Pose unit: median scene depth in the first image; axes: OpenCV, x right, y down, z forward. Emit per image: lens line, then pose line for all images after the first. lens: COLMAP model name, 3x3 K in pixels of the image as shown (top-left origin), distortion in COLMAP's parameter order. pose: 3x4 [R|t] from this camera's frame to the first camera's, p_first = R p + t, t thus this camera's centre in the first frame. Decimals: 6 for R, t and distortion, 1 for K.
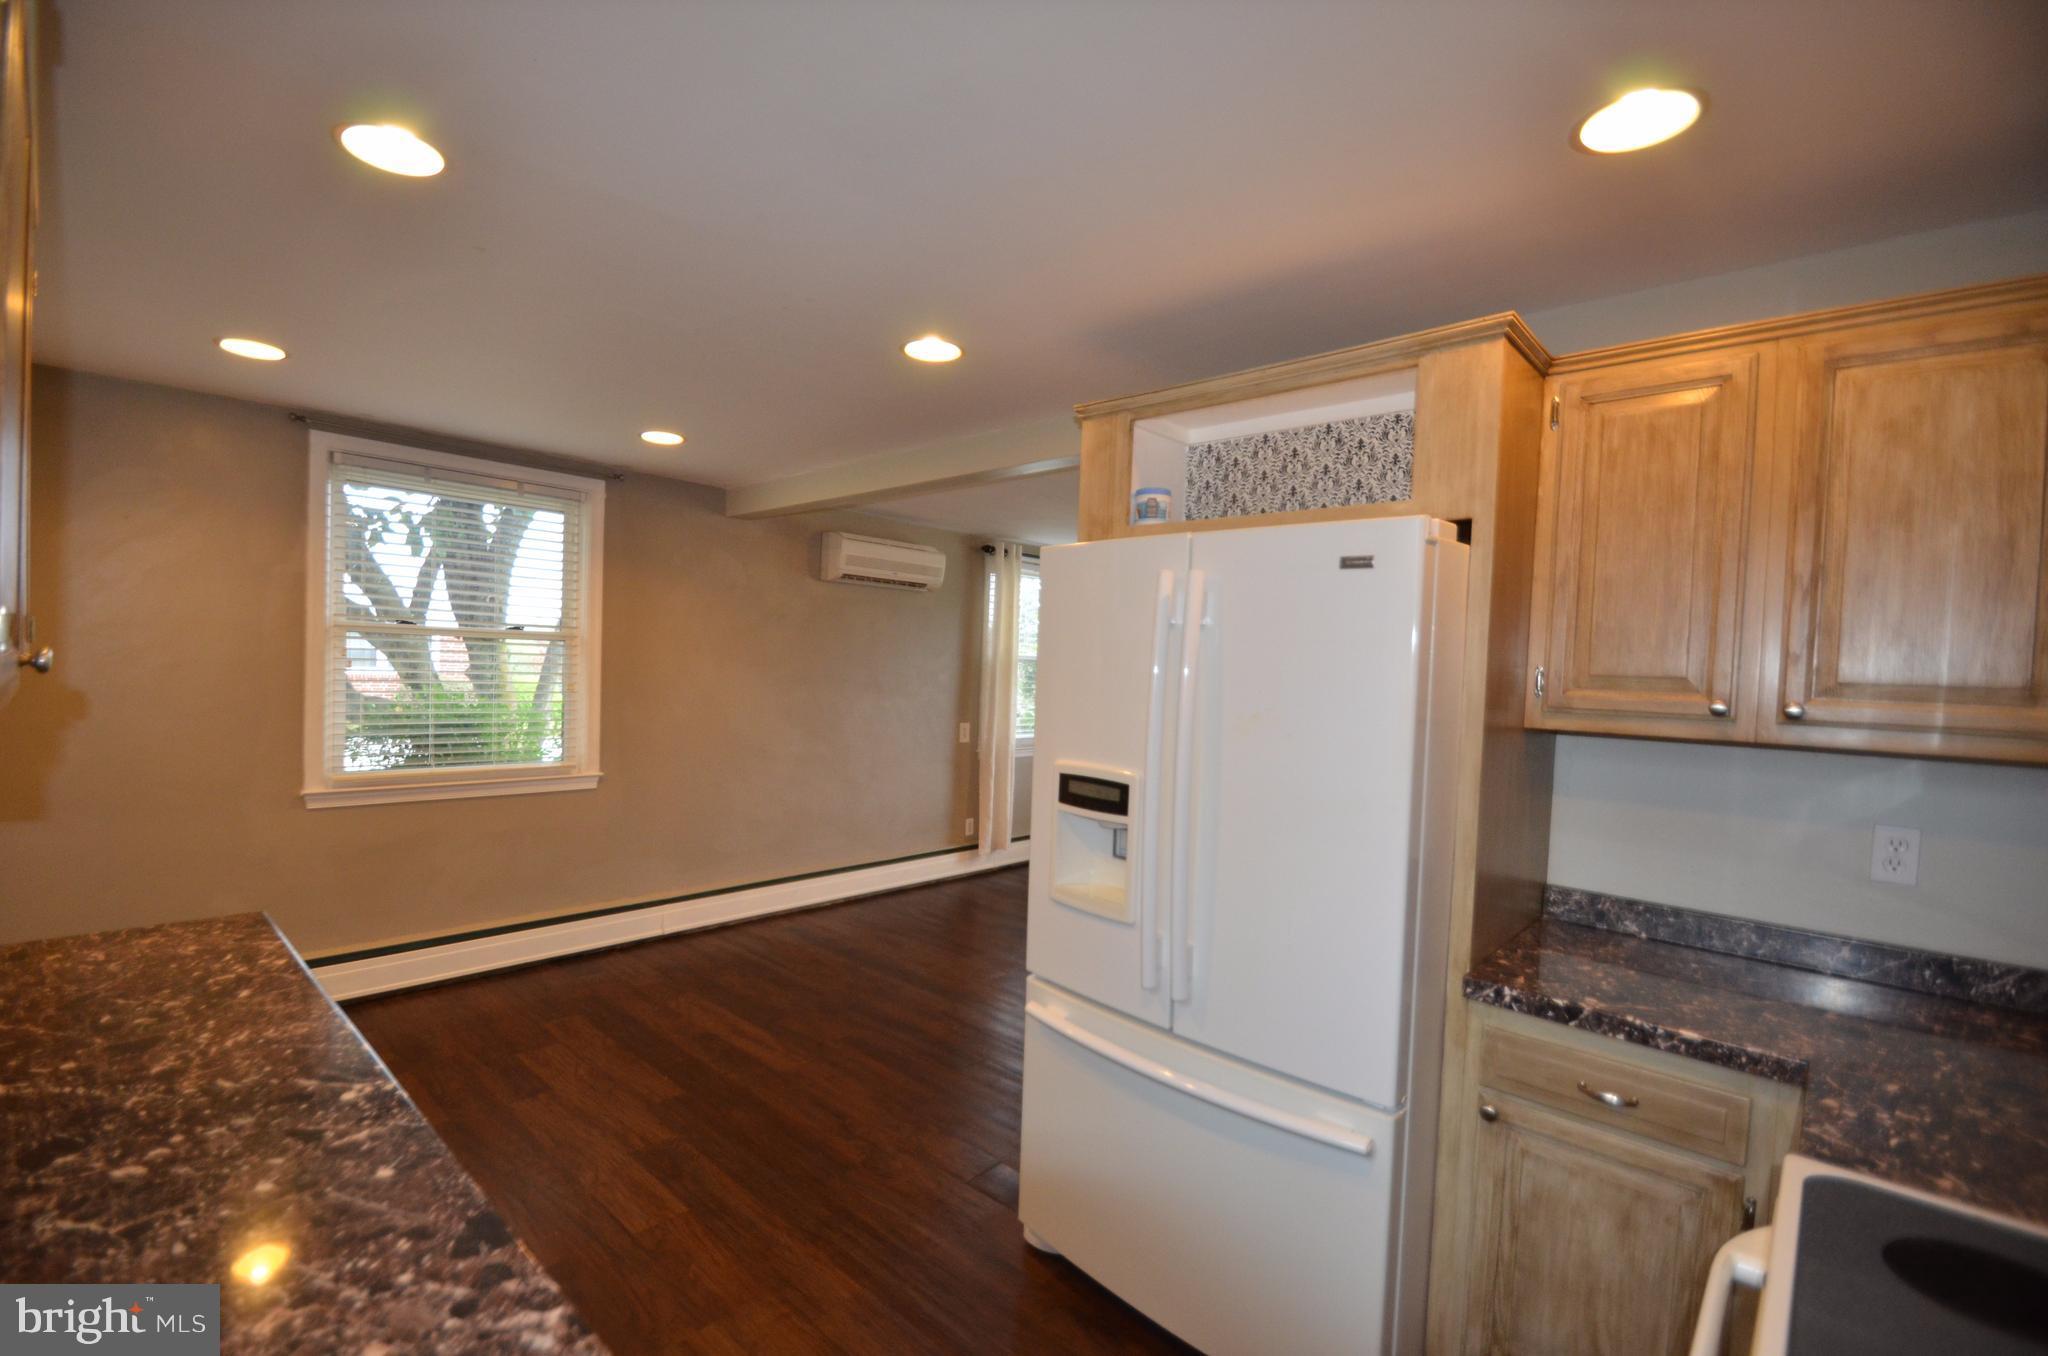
lens RADIAL K [[896.0, 0, 988.5], [0, 896.0, 698.1], [0, 0, 1]] dist [0.013659, -0.016154]
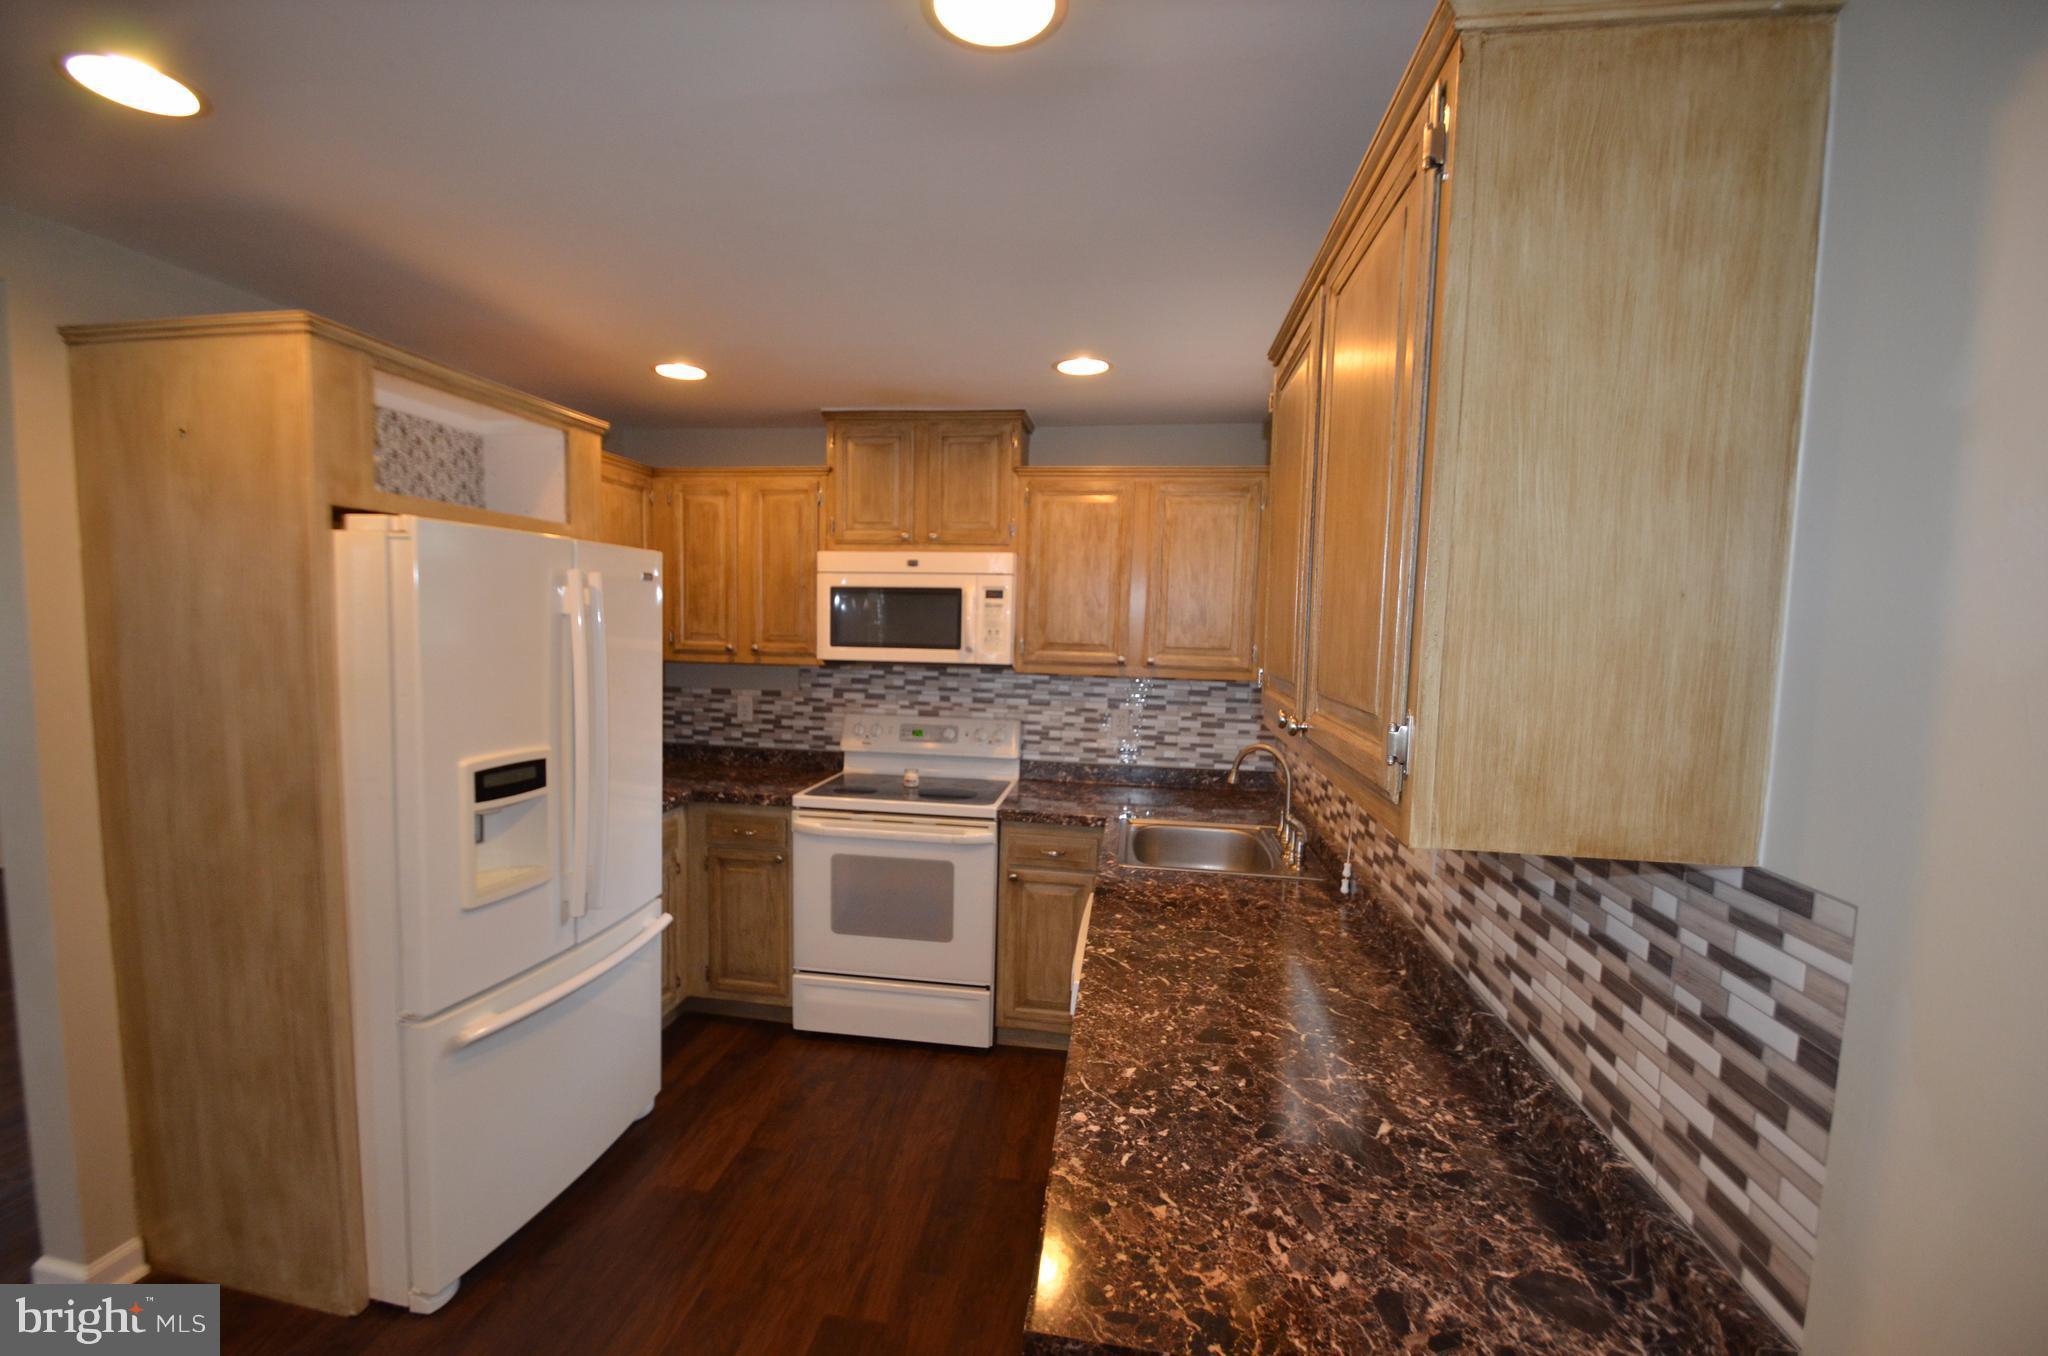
lens RADIAL K [[896.0, 0, 989.5], [0, 896.0, 700.6], [0, 0, 1]] dist [0.013659, -0.016154]
pose [[-0.562783, -0.125110, 0.817082, -1.078105], [-0.010608, 0.989491, 0.144203, -0.143788], [-0.826537, 0.072487, -0.558196, 1.189470]]
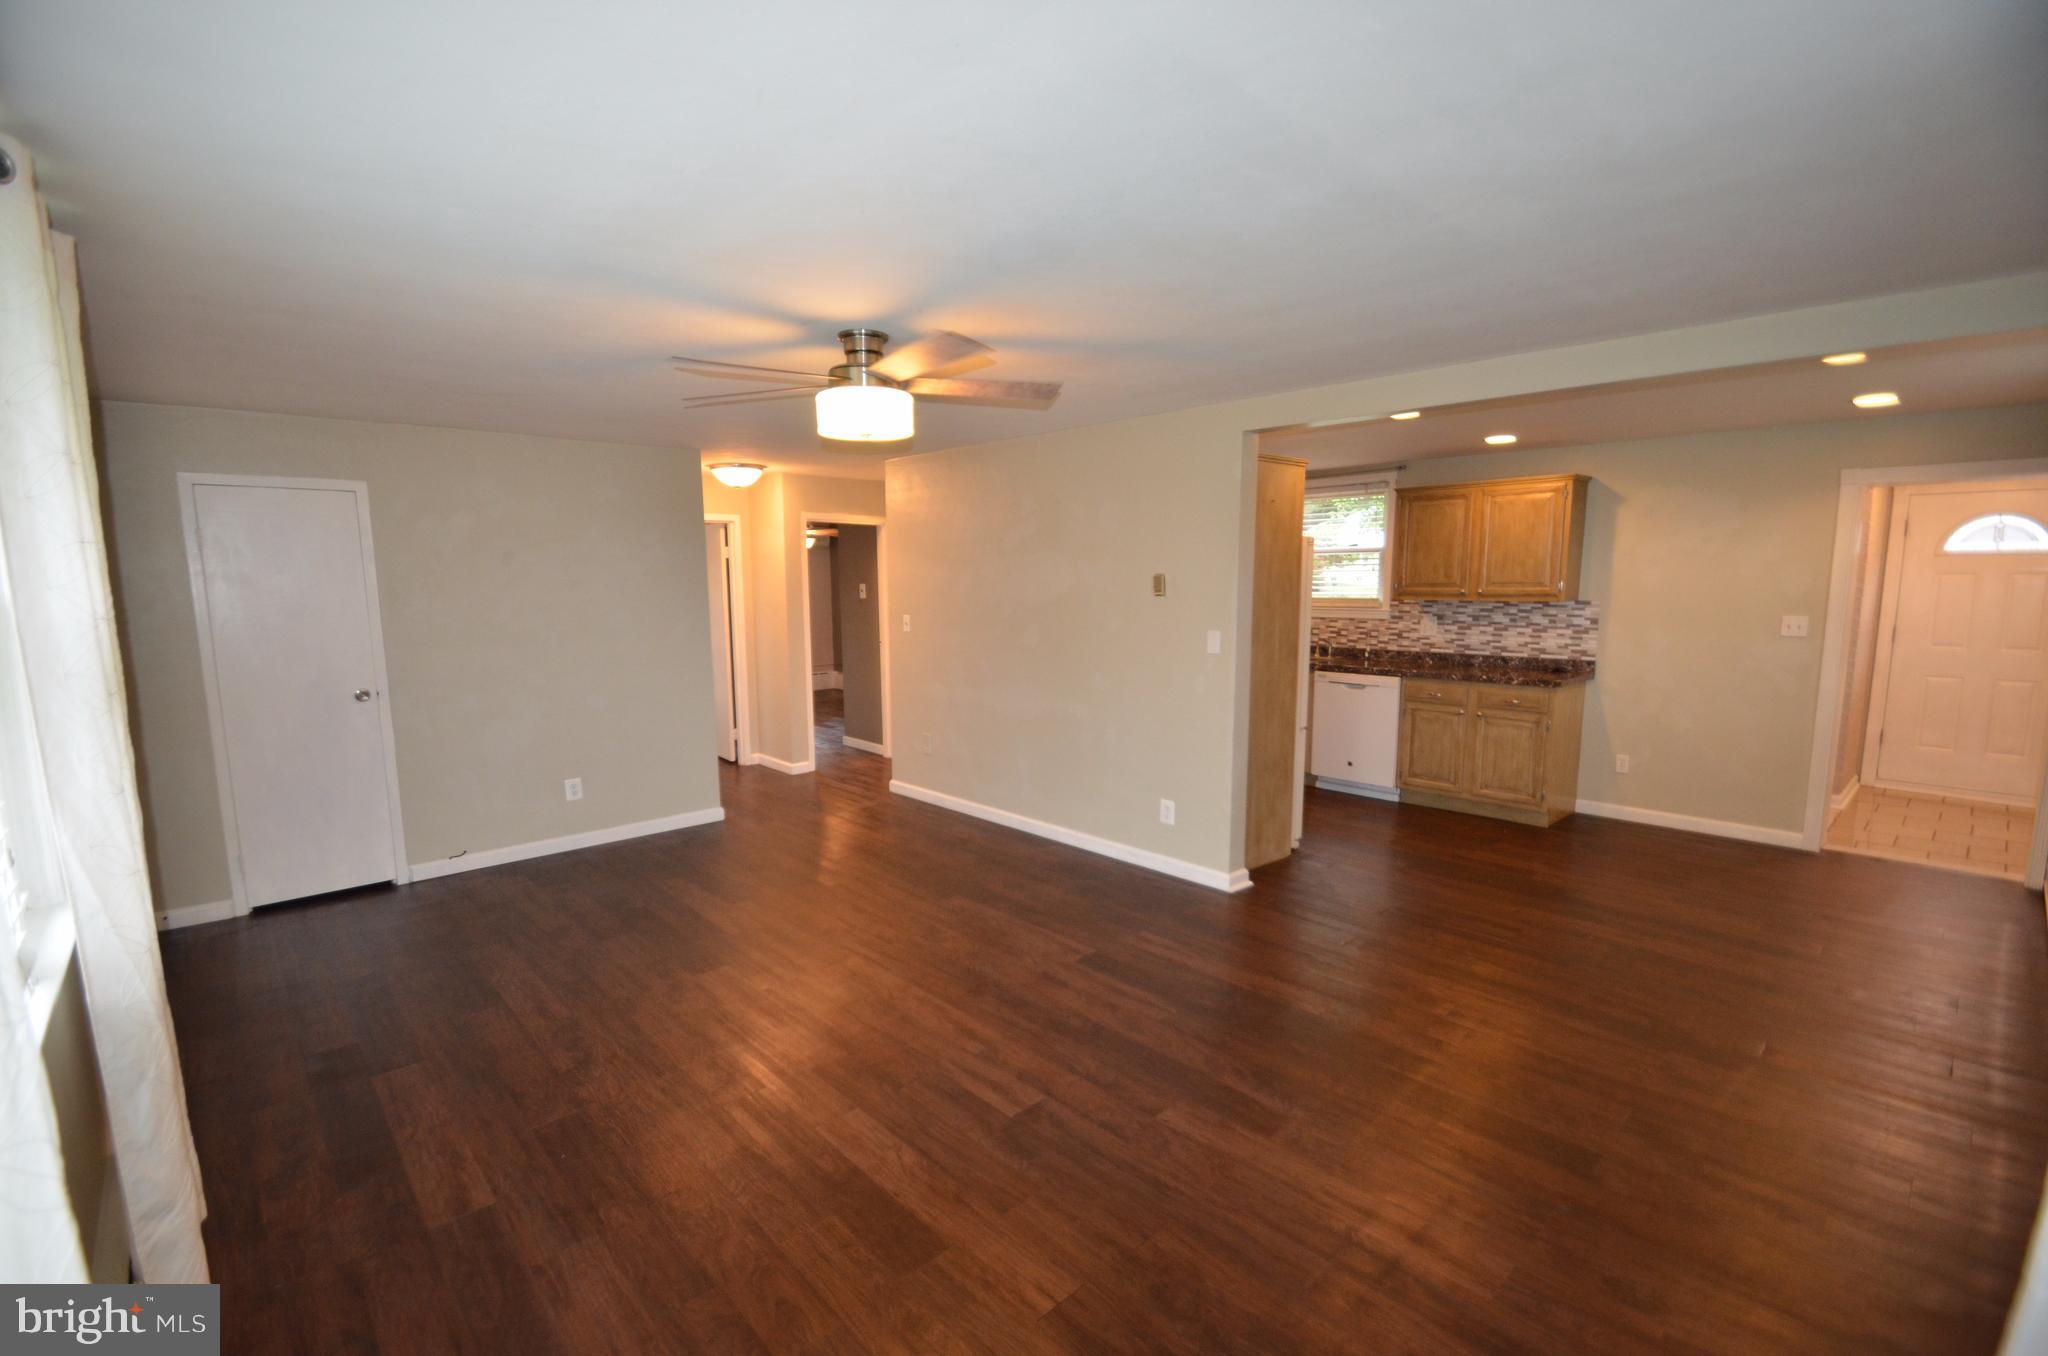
lens RADIAL K [[896.0, 0, 990.8], [0, 896.0, 701.8], [0, 0, 1]] dist [0.013659, -0.016154]
pose [[-0.996446, -0.037076, 0.075636, 0.774694], [-0.022966, 0.983483, 0.179536, -0.168636], [-0.081043, 0.177161, -0.980839, 3.823133]]
